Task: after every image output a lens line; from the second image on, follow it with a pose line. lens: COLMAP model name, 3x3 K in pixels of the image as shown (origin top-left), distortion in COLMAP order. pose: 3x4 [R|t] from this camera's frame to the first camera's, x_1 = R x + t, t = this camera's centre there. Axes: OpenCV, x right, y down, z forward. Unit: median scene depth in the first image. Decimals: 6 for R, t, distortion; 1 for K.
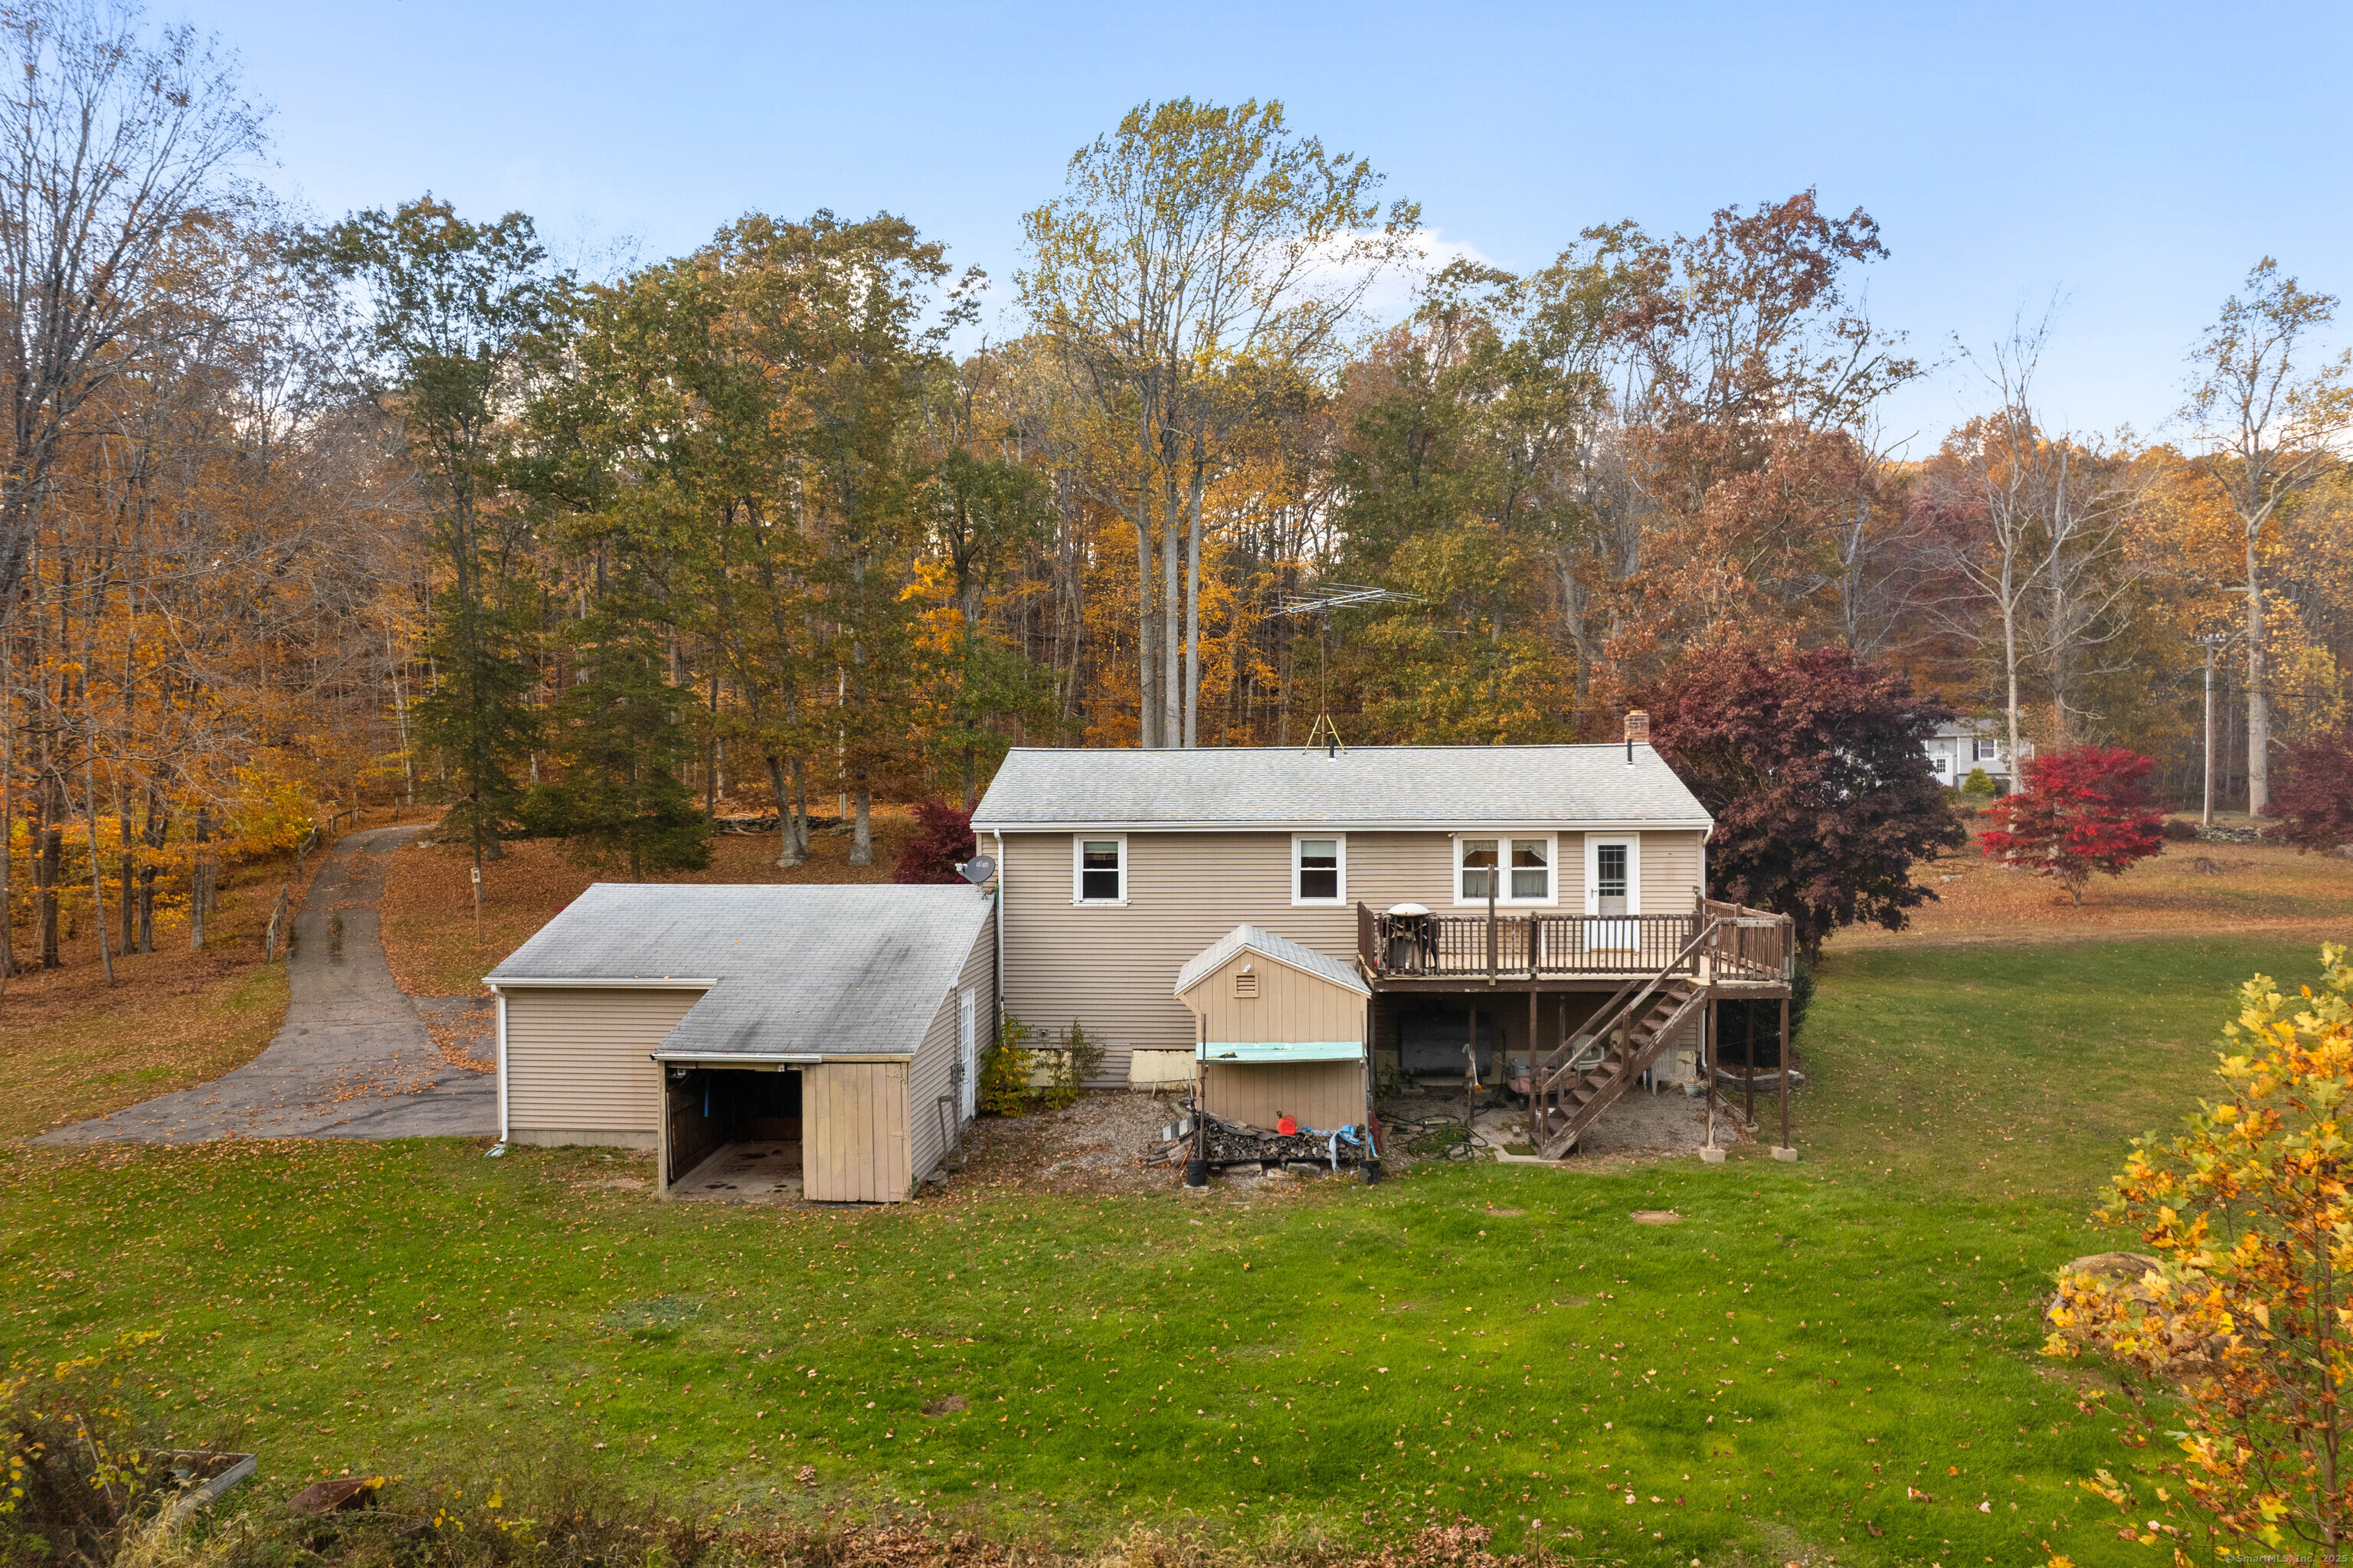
lens RADIAL K [[1519.4, 0, 1141.6], [0, 1519.4, 822.3], [0, 0, 1]] dist [-0.047236, 0.015809]
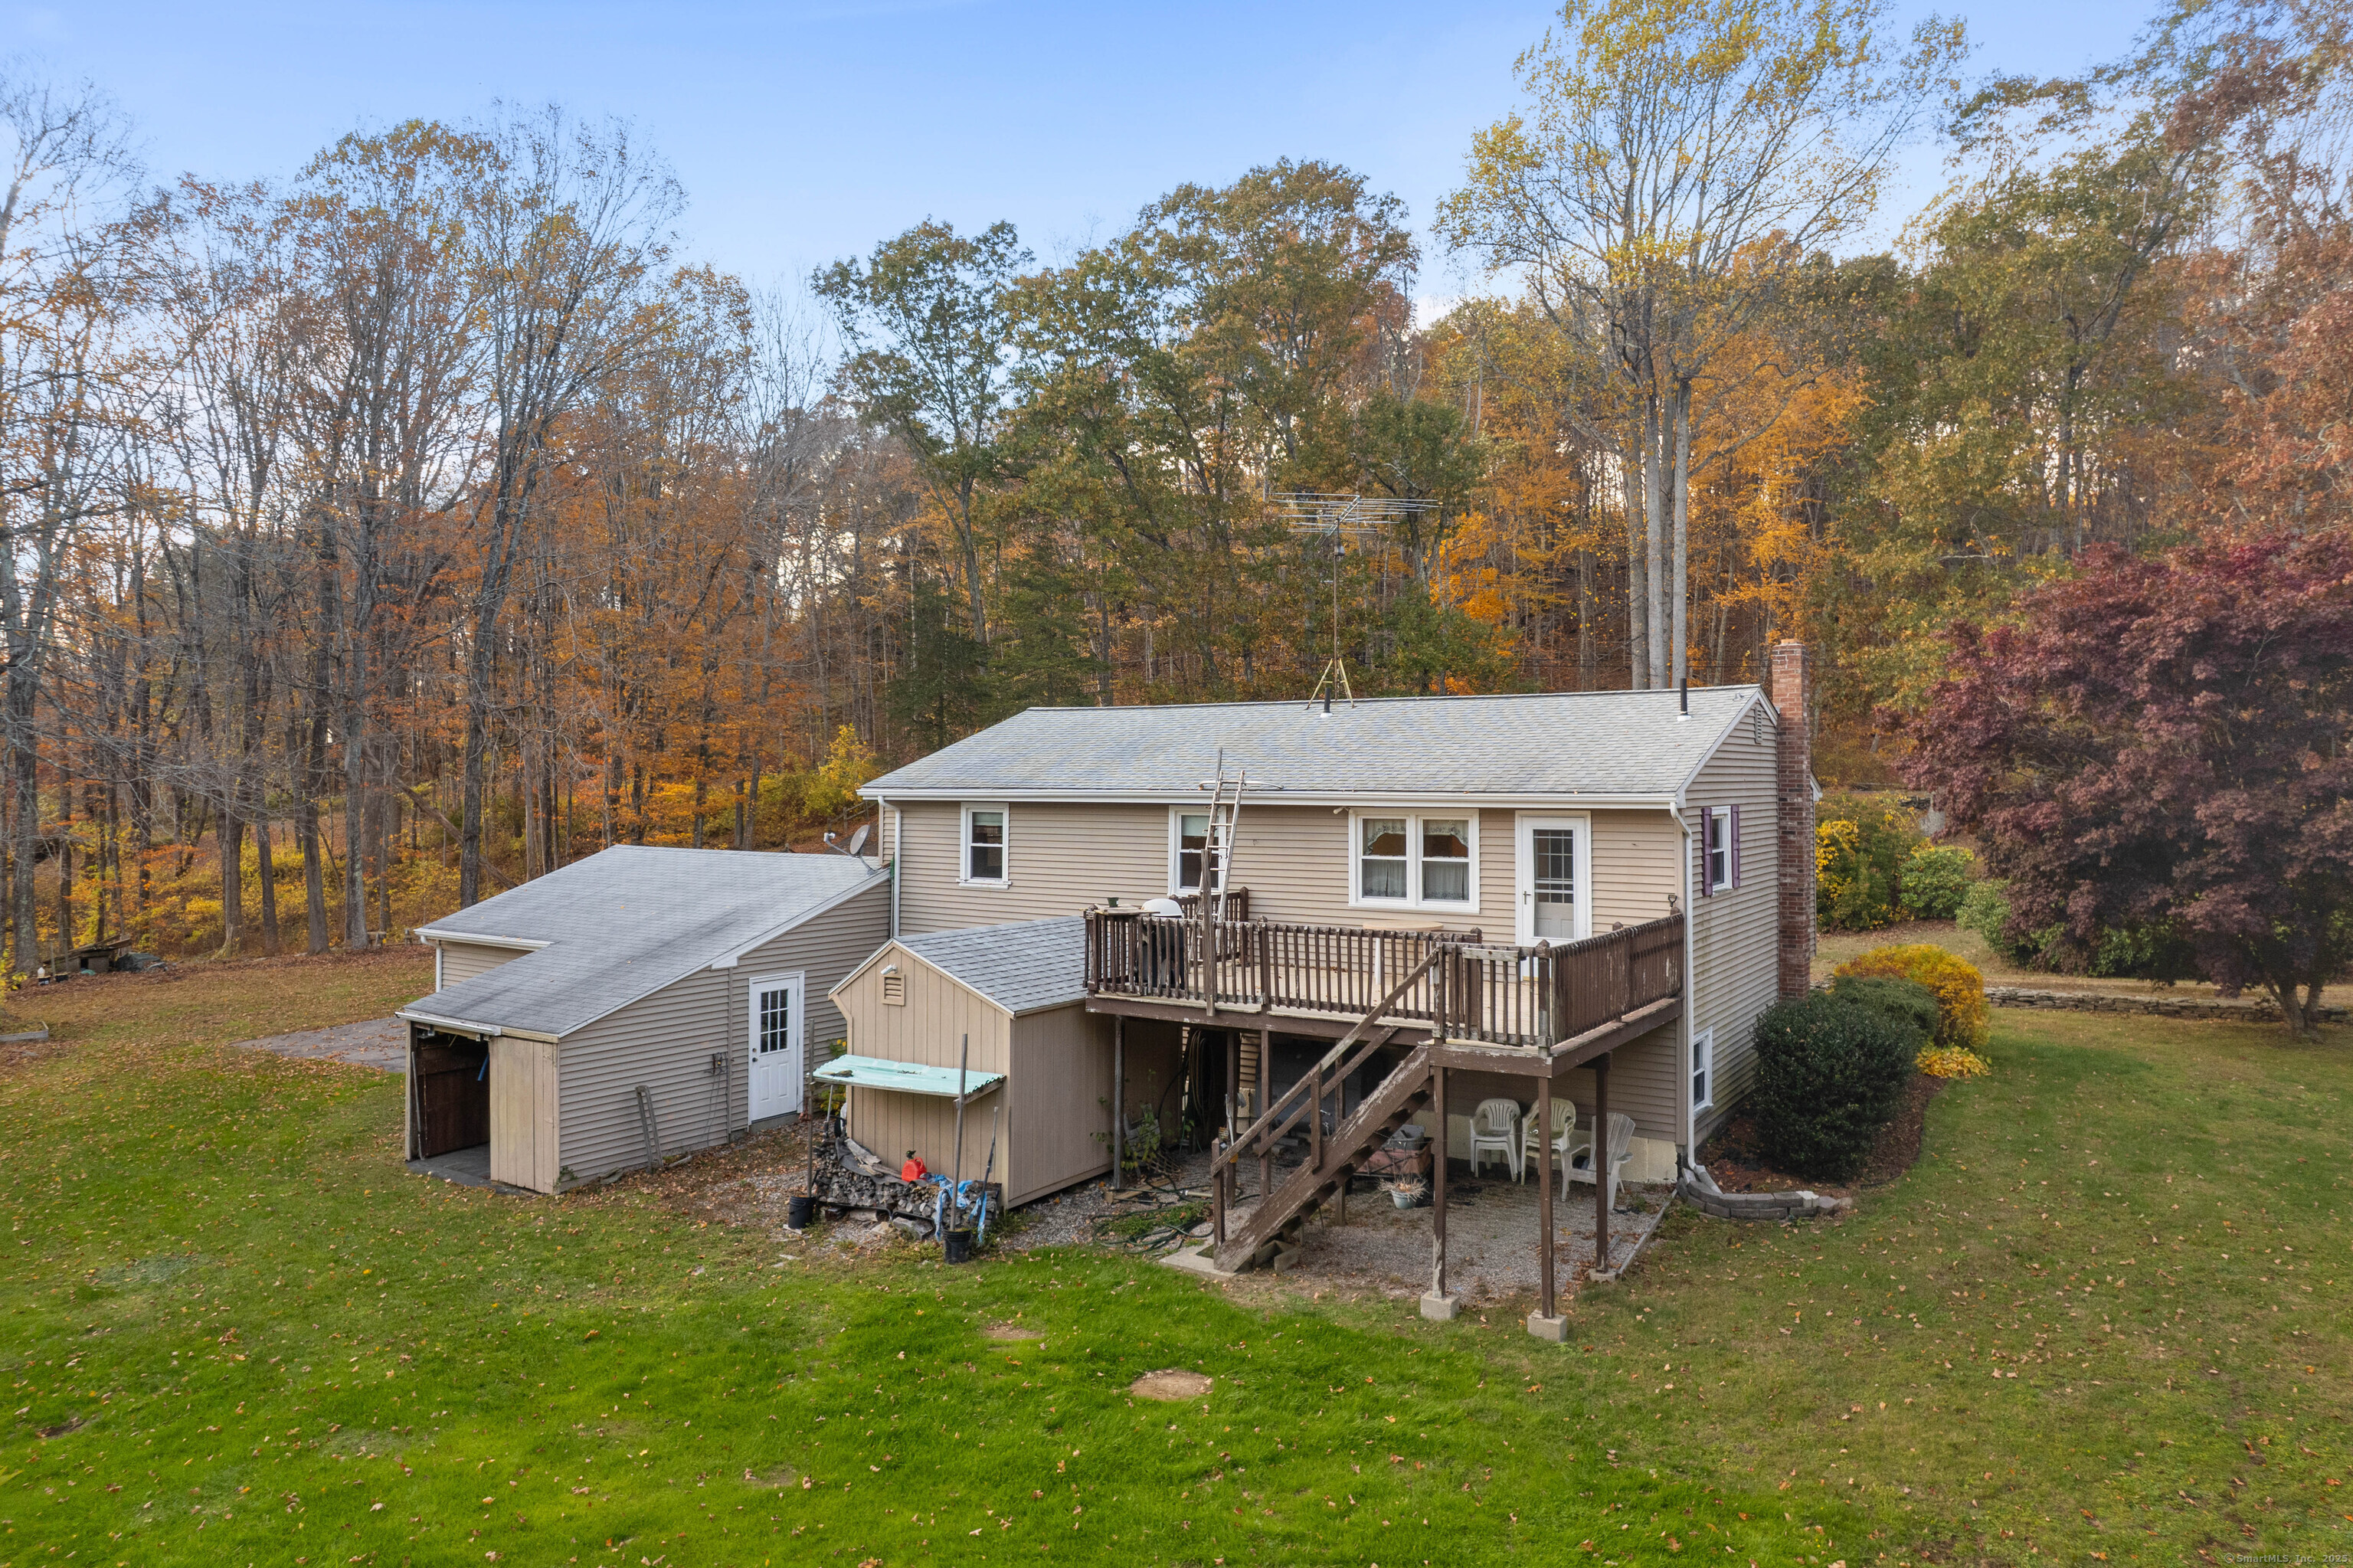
lens RADIAL K [[1519.4, 0, 1125.6], [0, 1519.4, 740.7], [0, 0, 1]] dist [-0.047236, 0.015809]
pose [[0.865443, -0.006409, -0.500966, 0.488723], [-0.012556, 0.999327, -0.034475, 0.000877], [0.500850, 0.036126, 0.864780, 0.299583]]
